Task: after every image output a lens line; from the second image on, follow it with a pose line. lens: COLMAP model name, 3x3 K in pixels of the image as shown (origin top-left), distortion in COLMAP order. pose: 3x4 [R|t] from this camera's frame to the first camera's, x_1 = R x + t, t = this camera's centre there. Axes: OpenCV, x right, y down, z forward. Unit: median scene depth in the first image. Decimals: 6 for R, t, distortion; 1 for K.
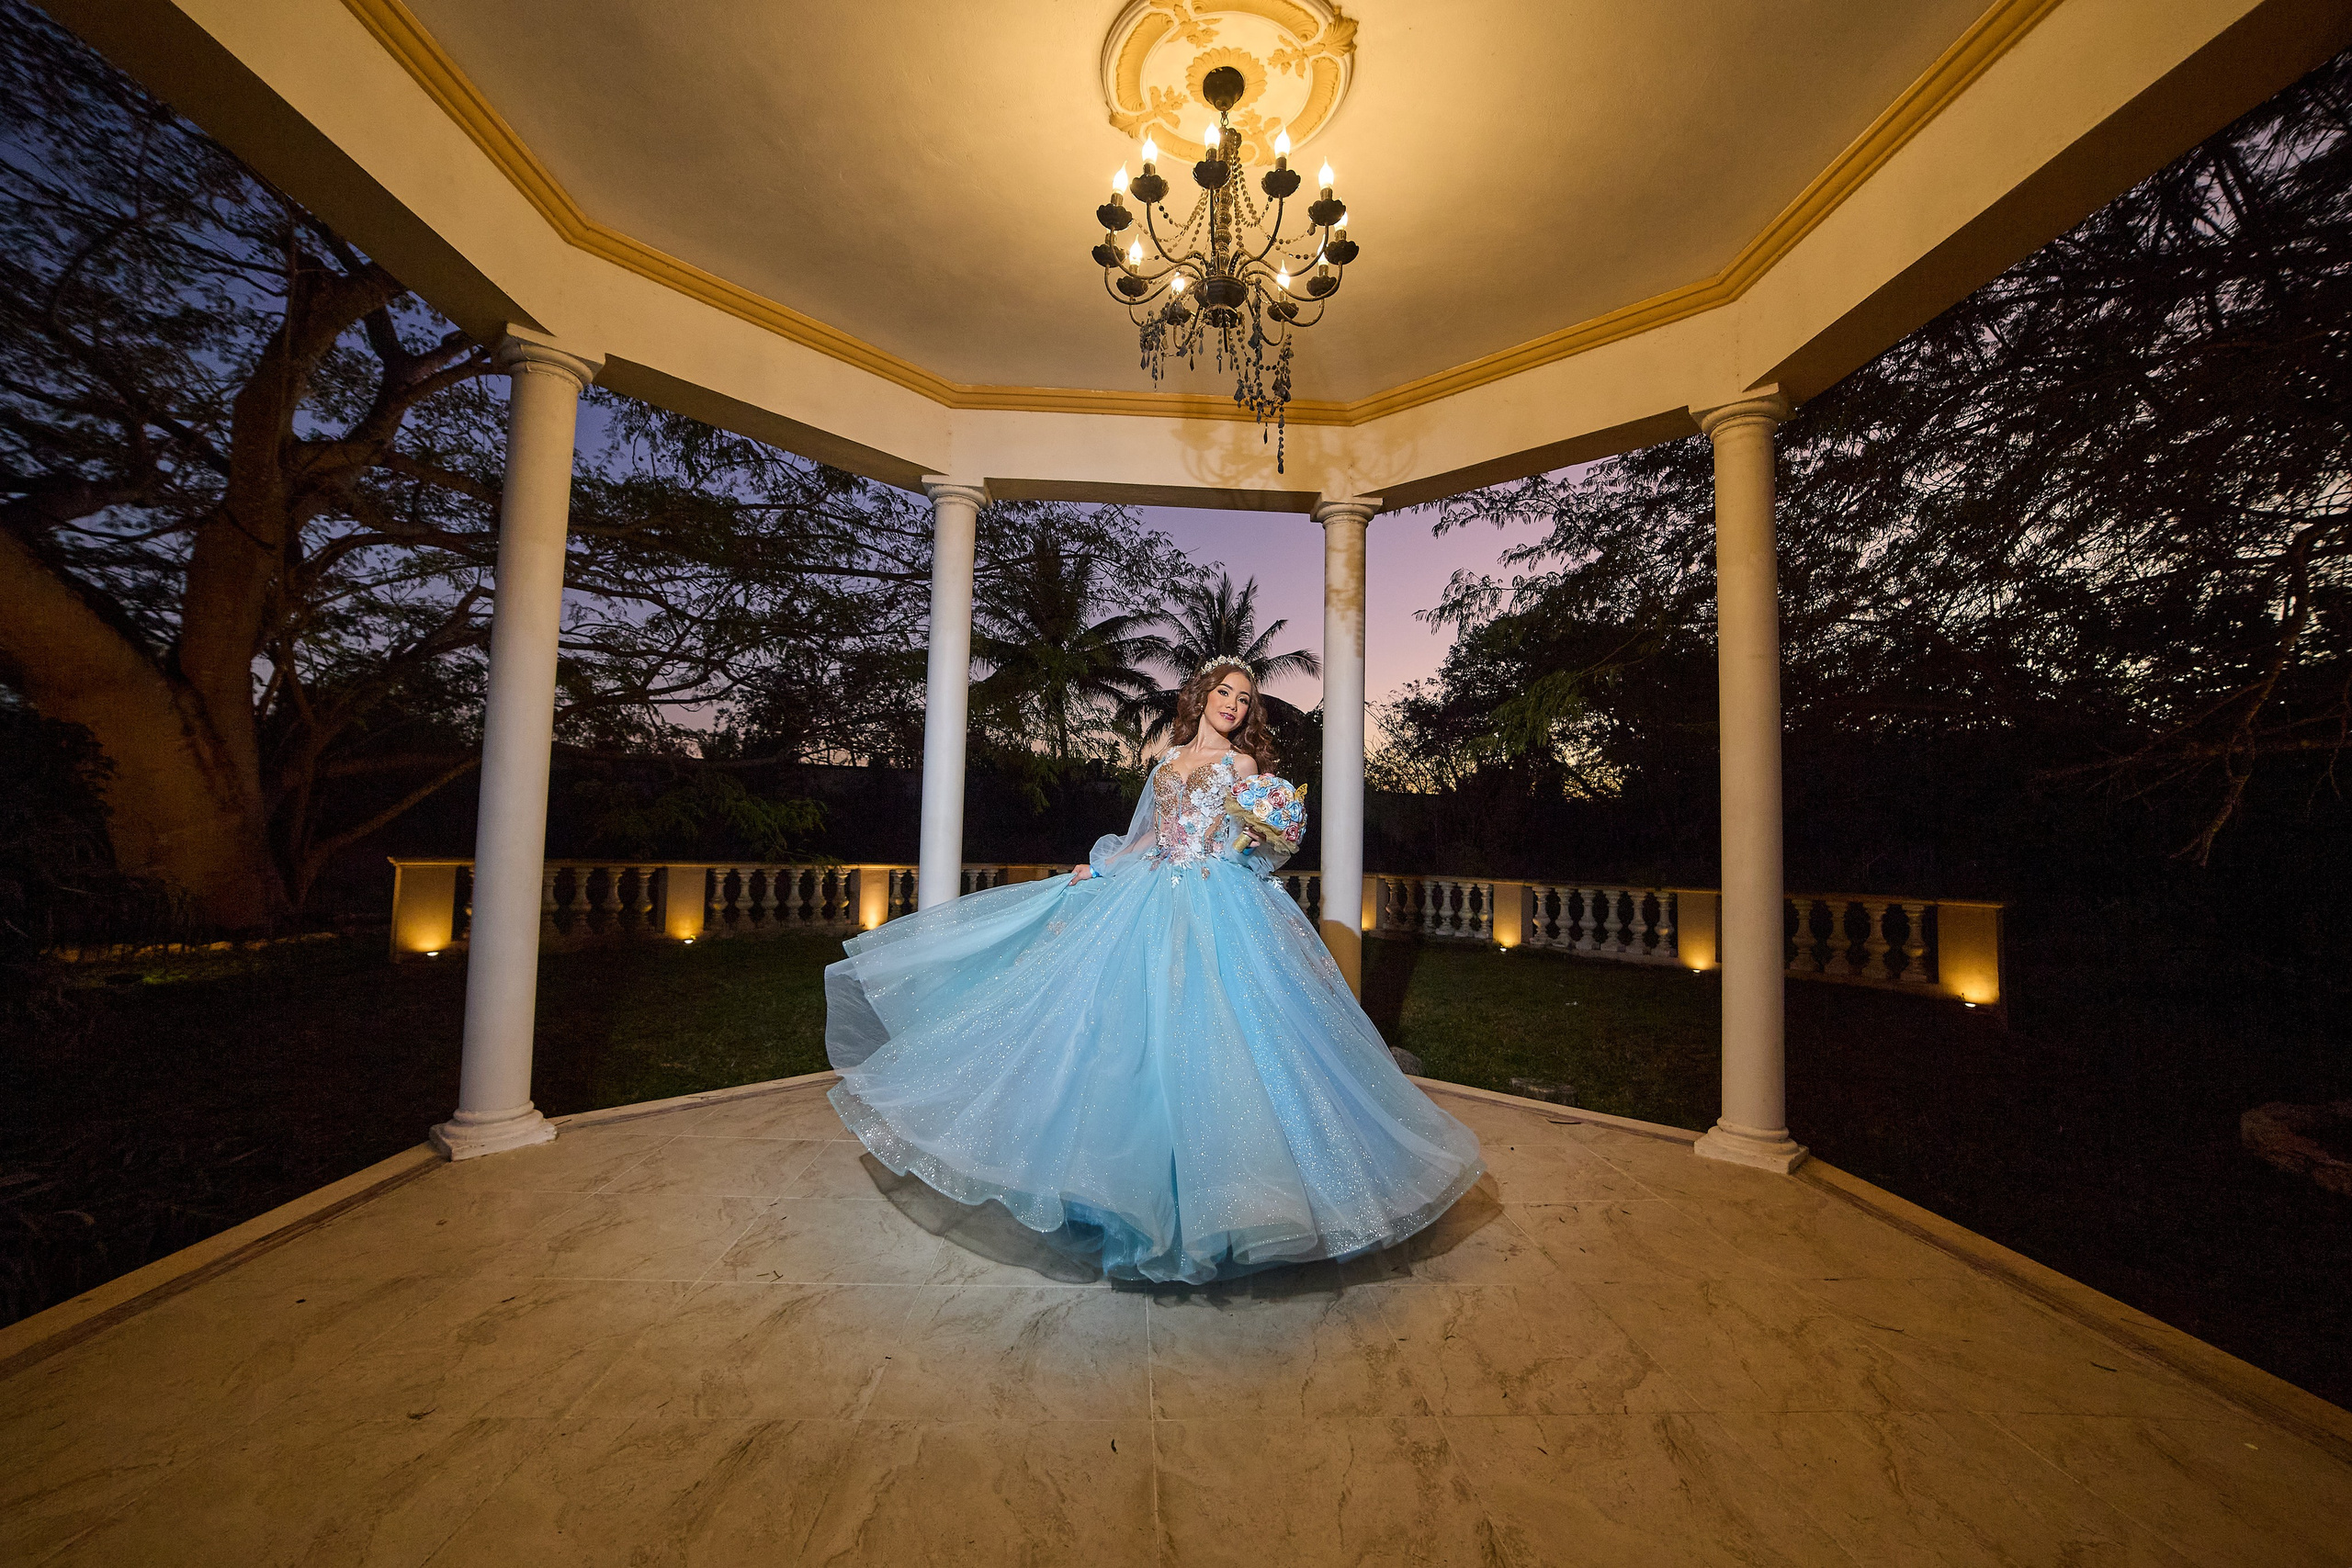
lens RADIAL K [[961.1, 0, 1172.0], [0, 961.1, 781.3], [0, 0, 1]] dist [-0.073402, 0.041521]
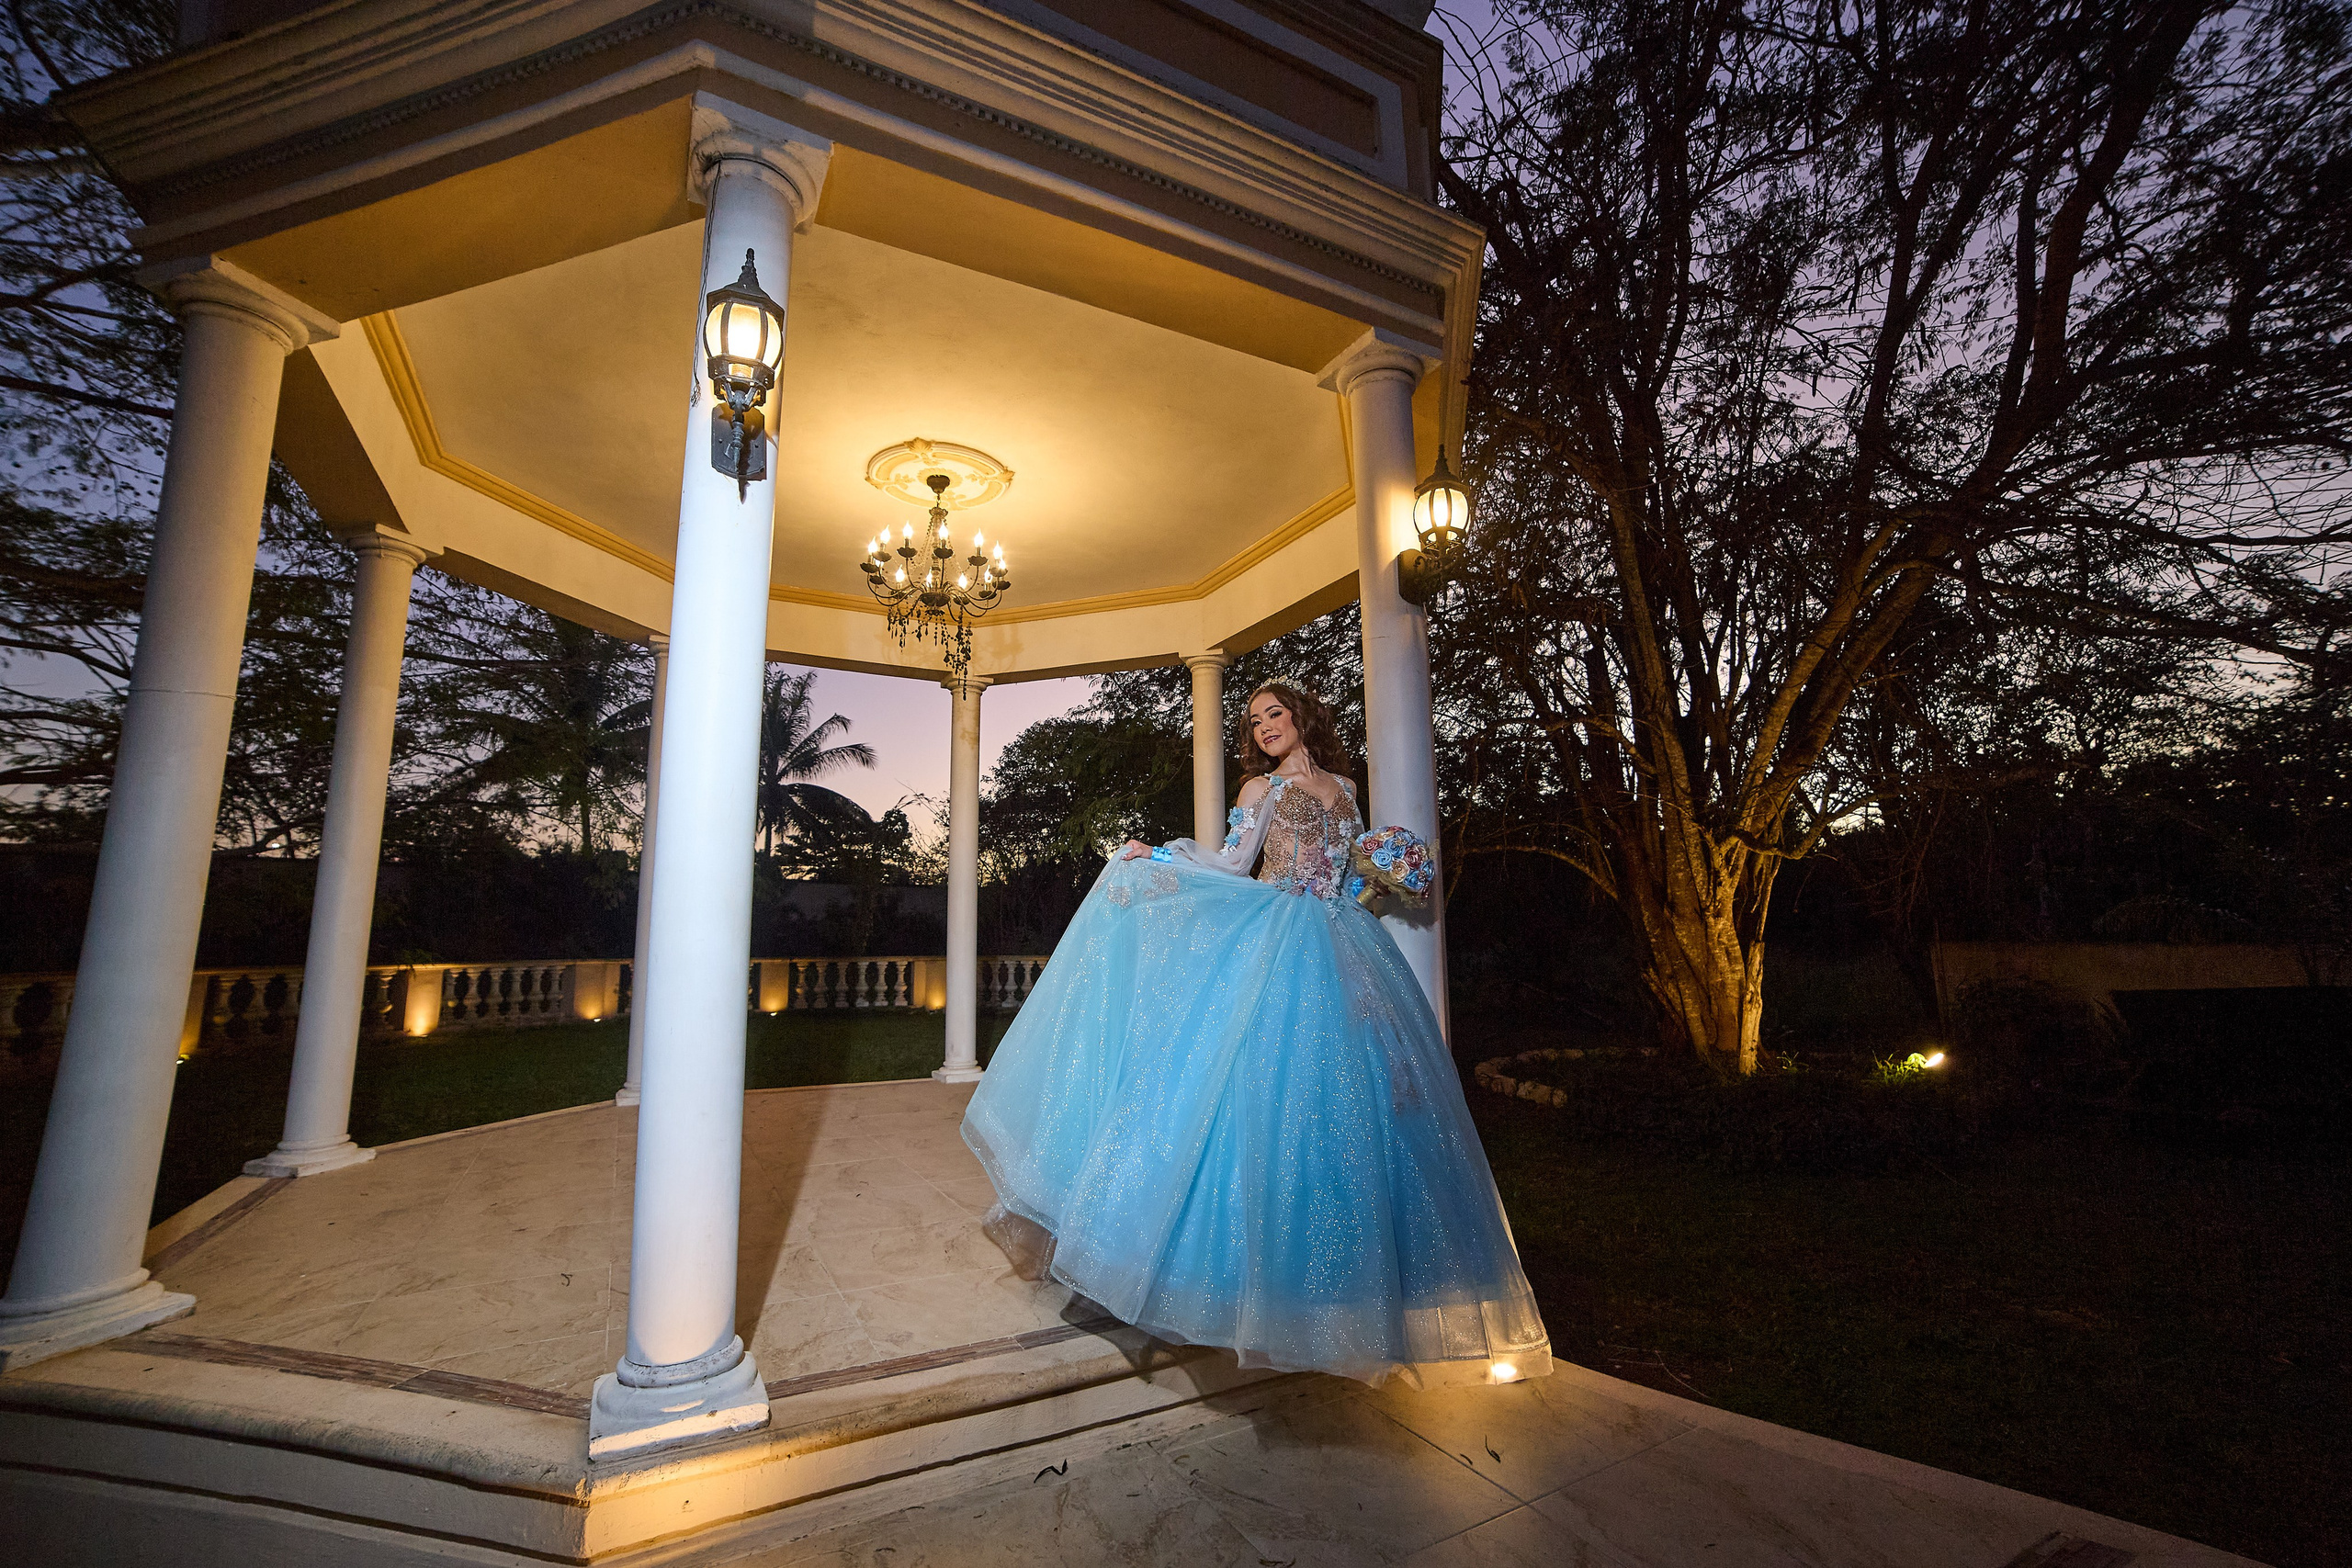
lens RADIAL K [[961.1, 0, 1172.0], [0, 961.1, 781.3], [0, 0, 1]] dist [-0.073402, 0.041521]
pose [[0.895488, 0.036449, 0.443591, -0.118688], [0.006925, 0.995380, -0.095767, 0.002233], [-0.445032, 0.088830, 0.891098, -0.276887]]
